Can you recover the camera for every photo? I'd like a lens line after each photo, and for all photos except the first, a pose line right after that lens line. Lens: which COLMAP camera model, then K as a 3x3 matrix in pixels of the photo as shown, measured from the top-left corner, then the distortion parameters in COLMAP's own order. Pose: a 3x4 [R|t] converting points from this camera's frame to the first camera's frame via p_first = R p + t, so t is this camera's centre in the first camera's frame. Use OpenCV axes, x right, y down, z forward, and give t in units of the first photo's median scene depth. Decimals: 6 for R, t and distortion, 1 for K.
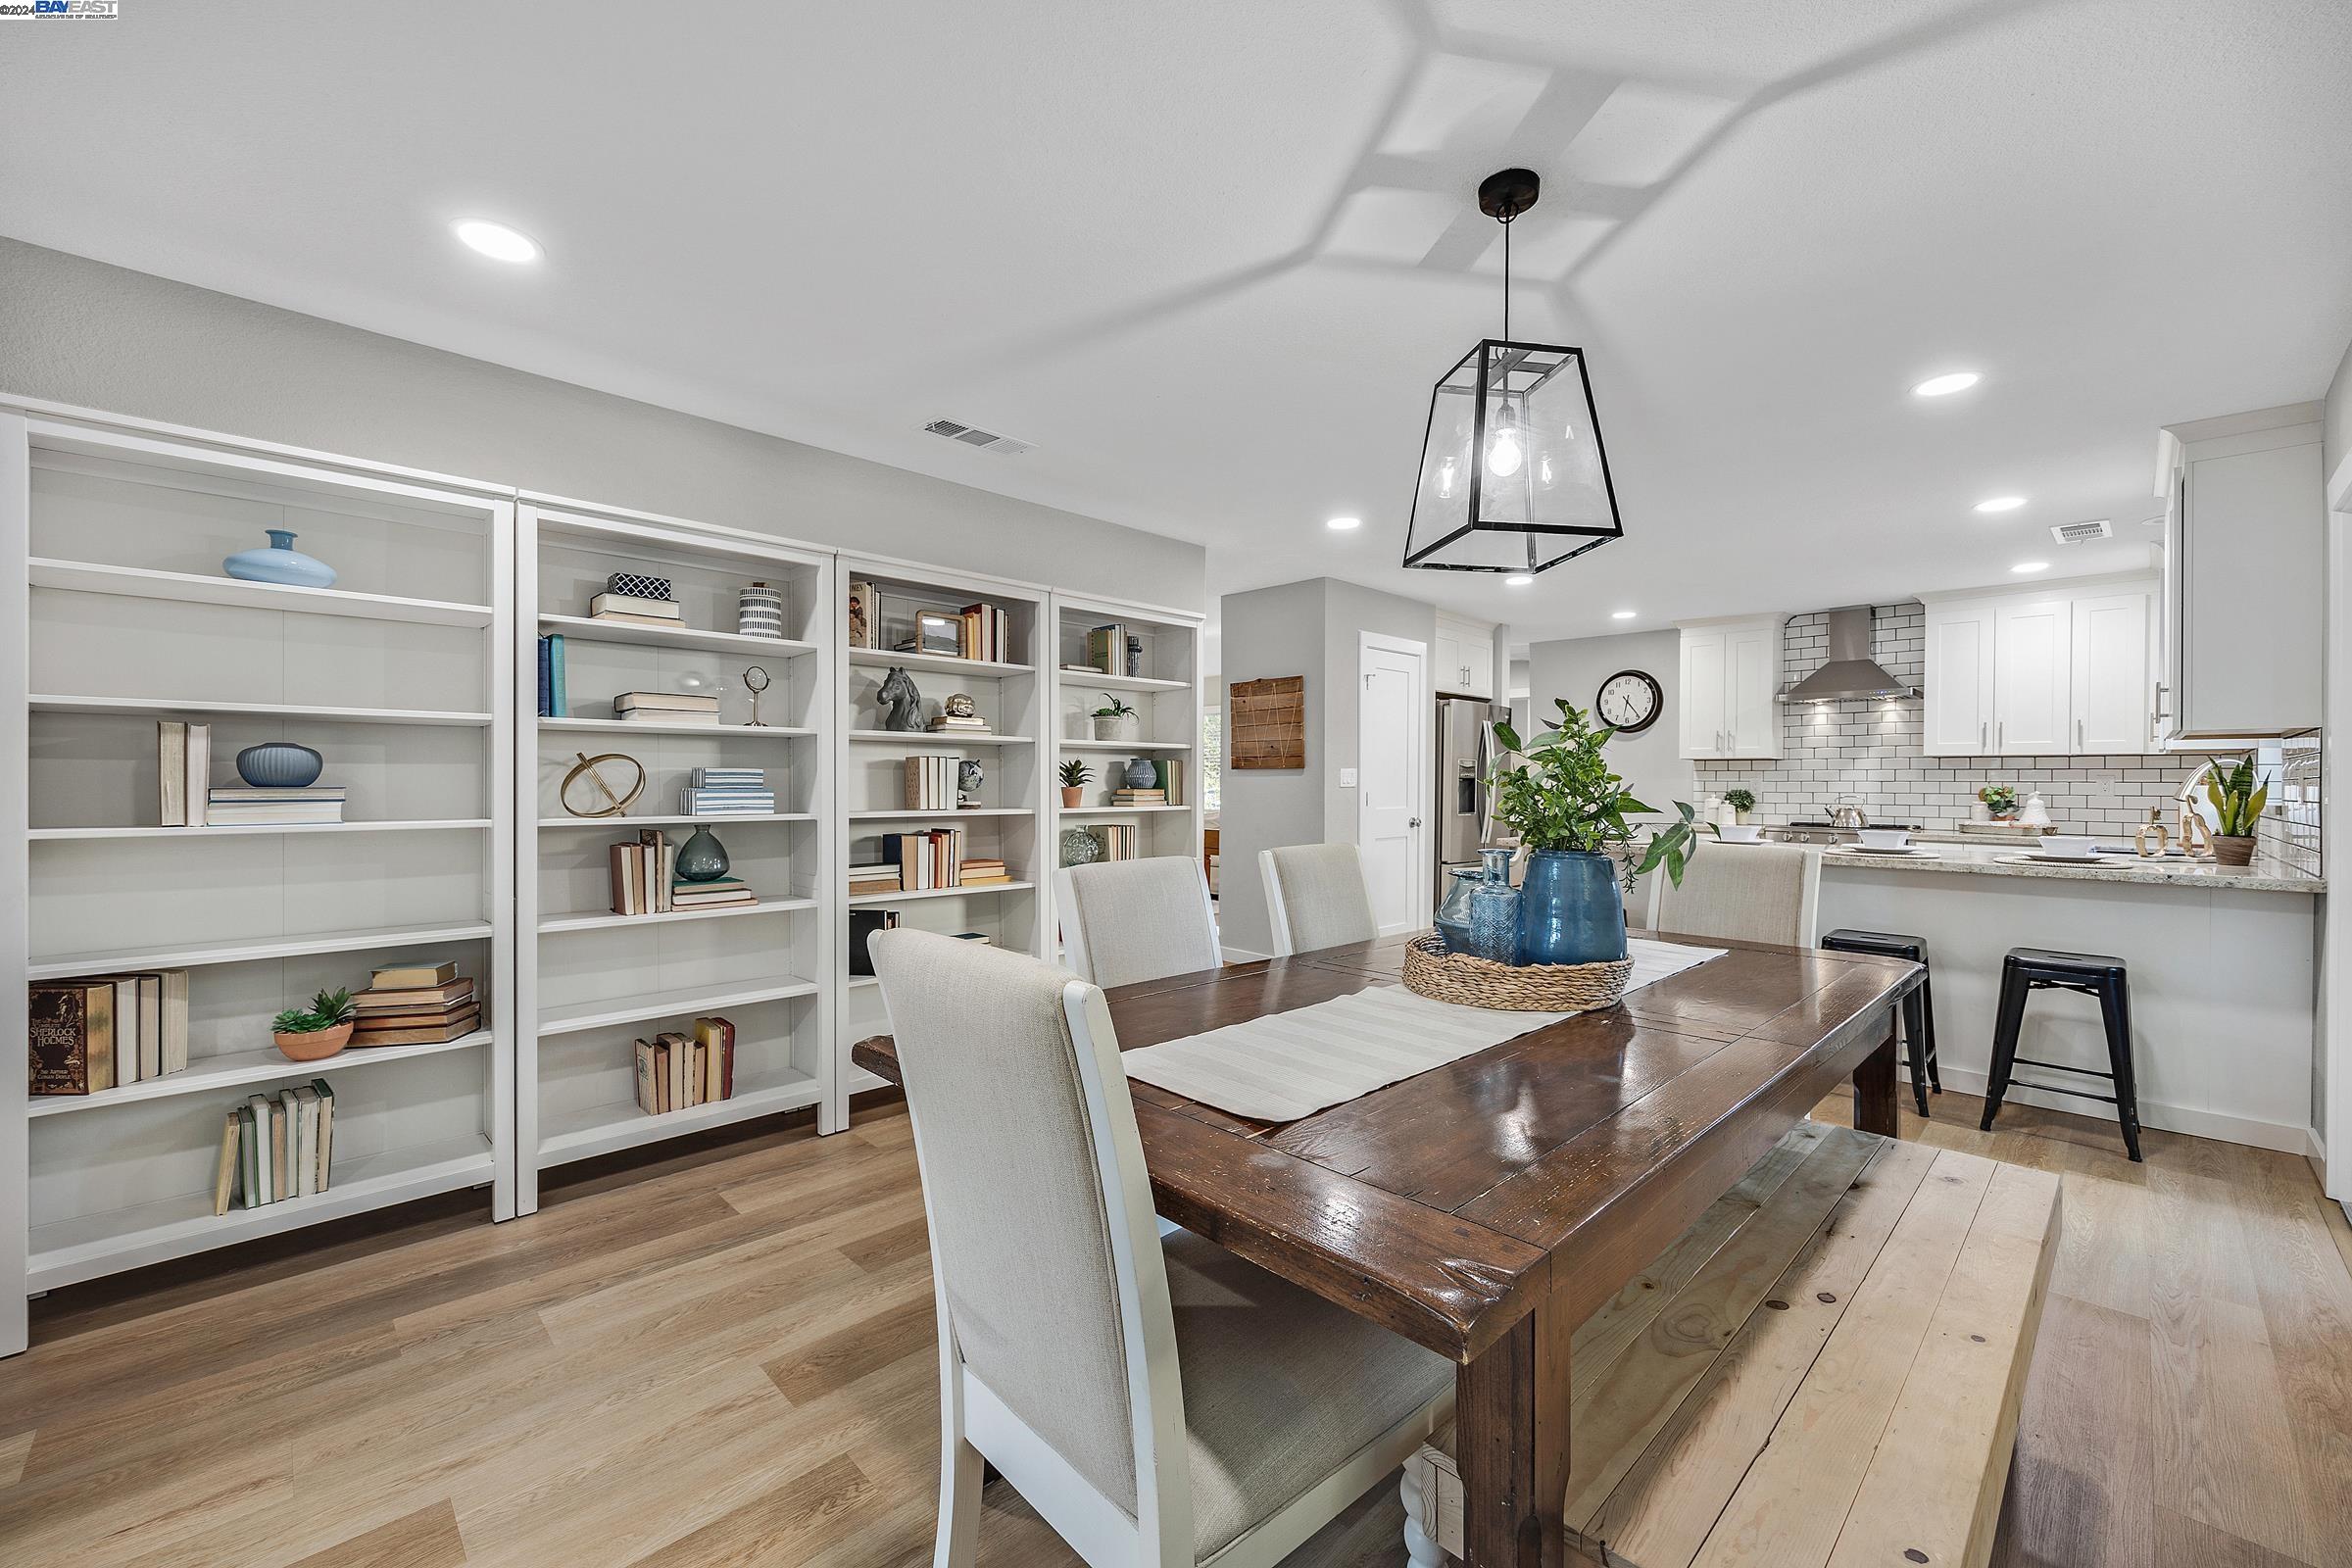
lens RADIAL K [[954.1, 0, 1176.0], [0, 954.1, 784.0], [0, 0, 1]] dist [0.000815, -0.000078]
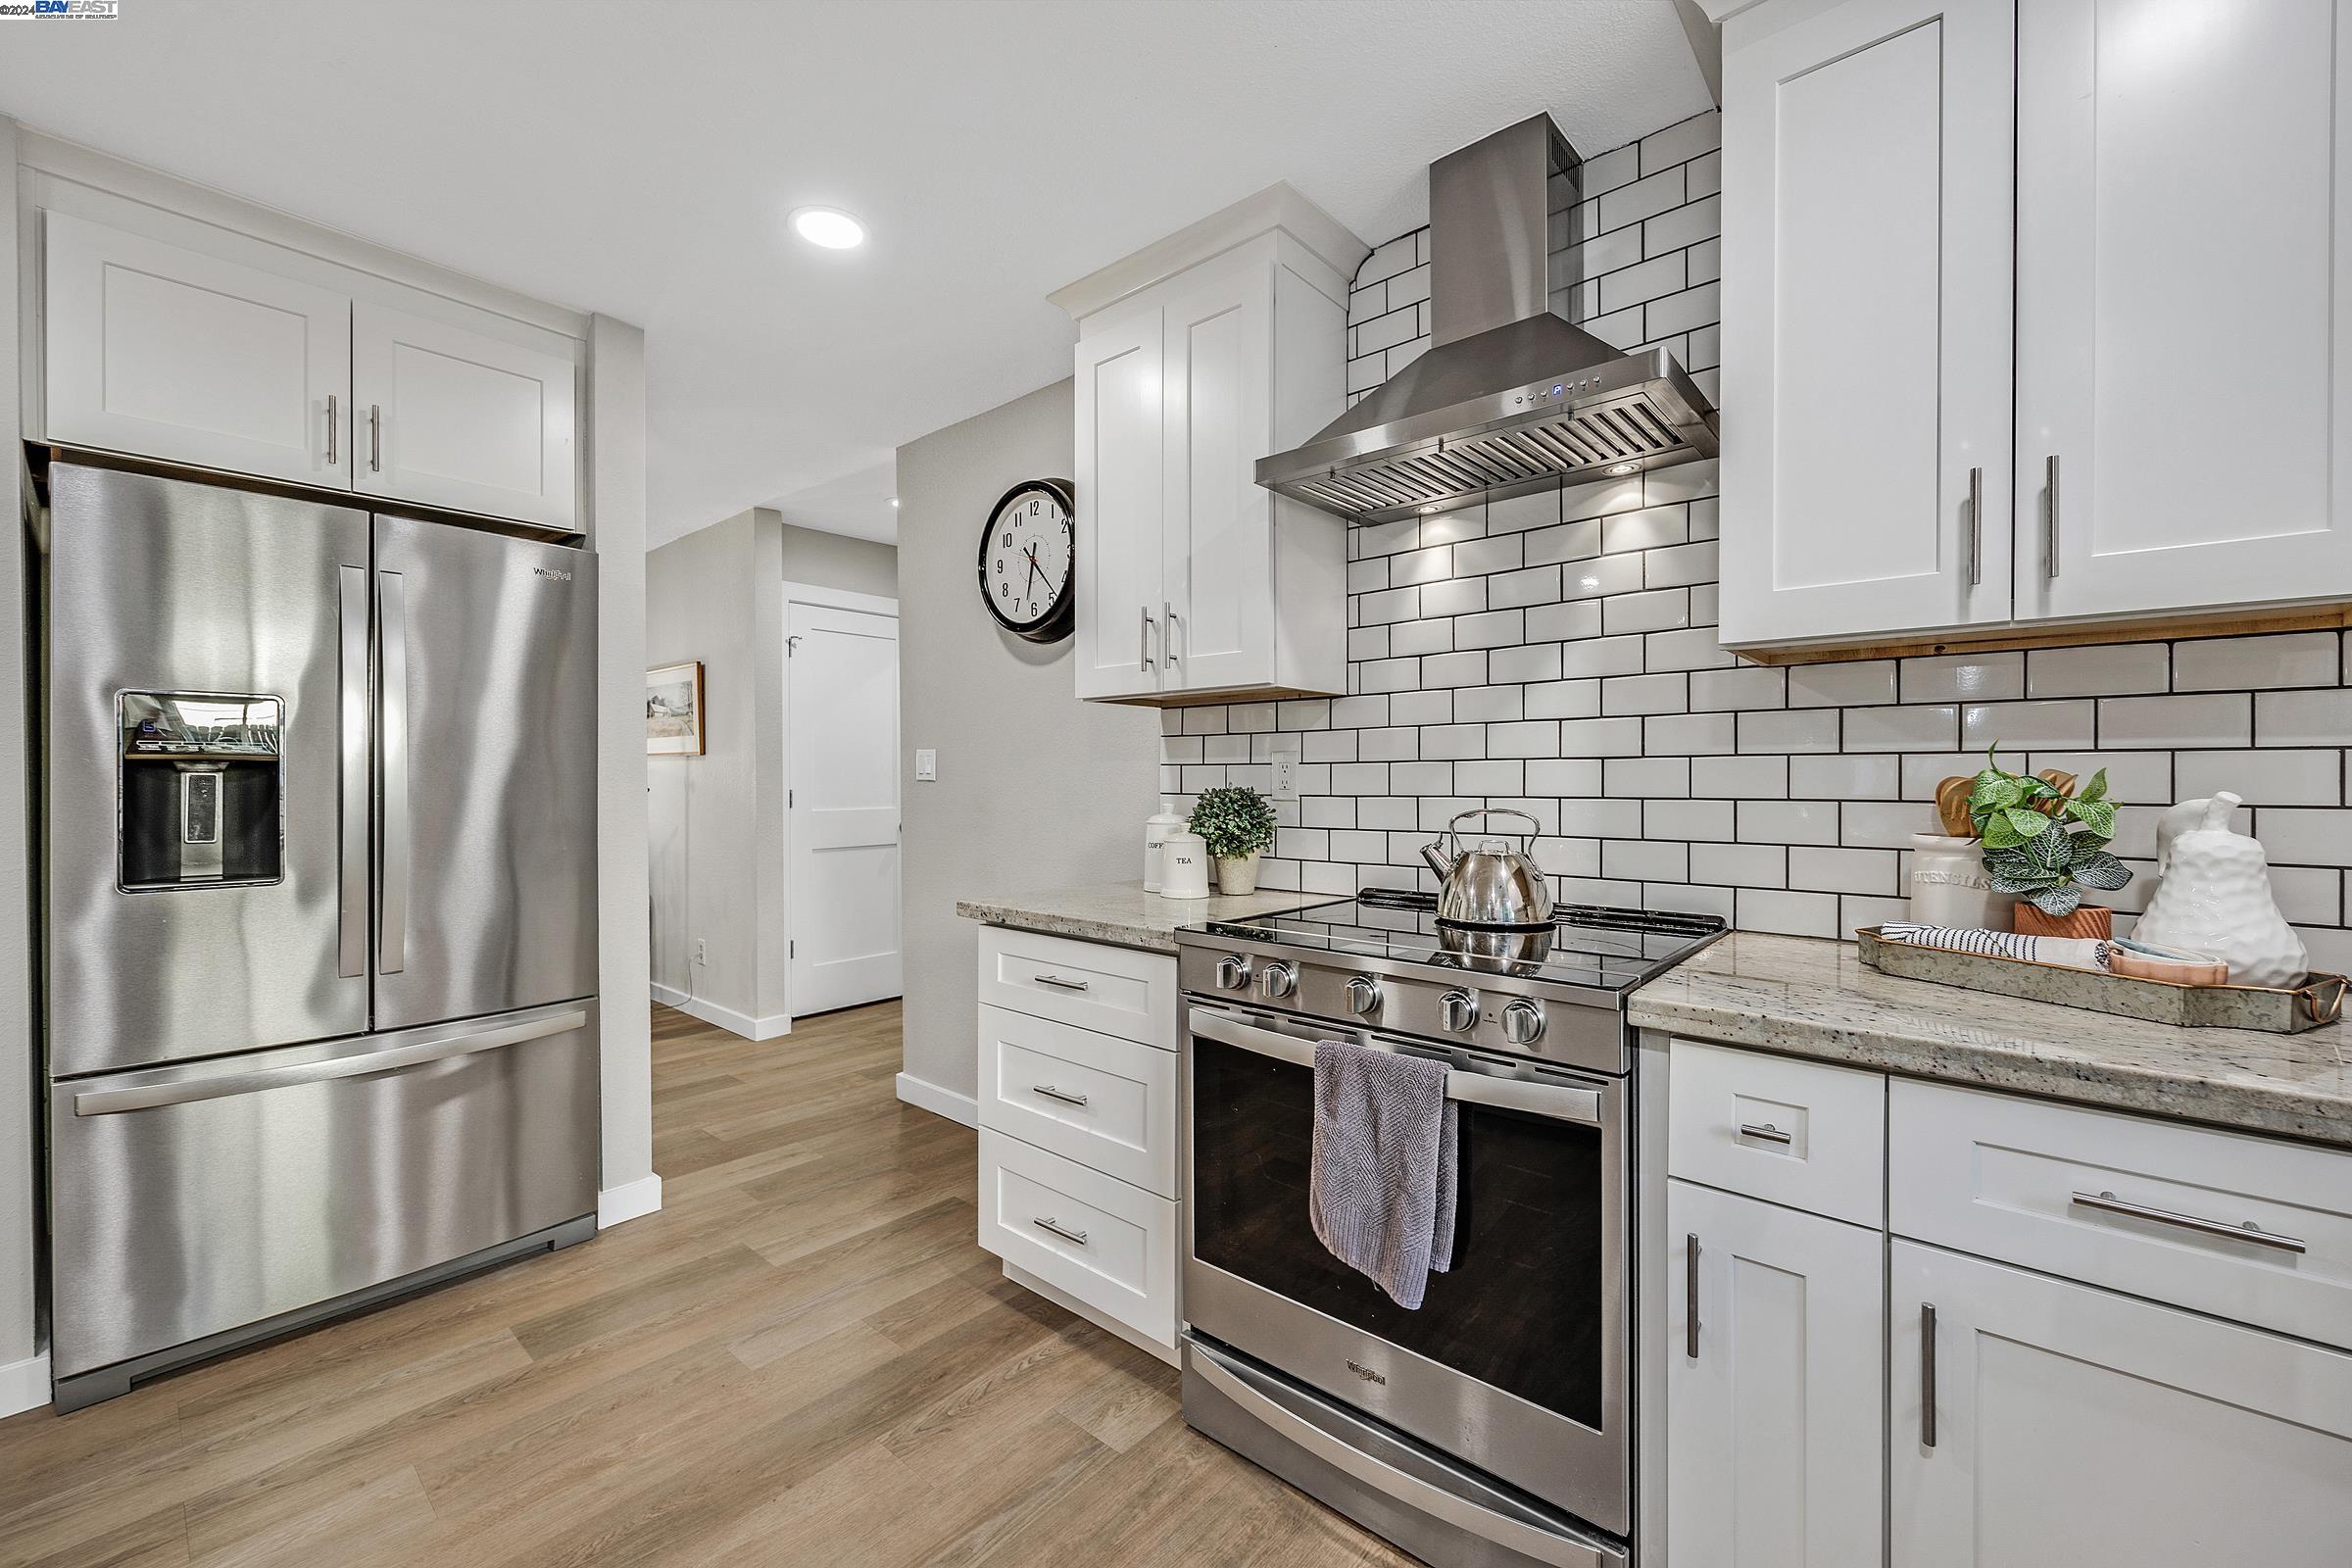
lens RADIAL K [[946.1, 0, 1176.0], [0, 946.1, 784.0], [0, 0, 1]] dist [-0.000913, -0.000121]
pose [[0.997011, -0.008323, 0.076816, 0.601208], [0.008030, 0.999959, 0.004118, 0.003009], [-0.076847, -0.003489, 0.997037, 0.739759]]
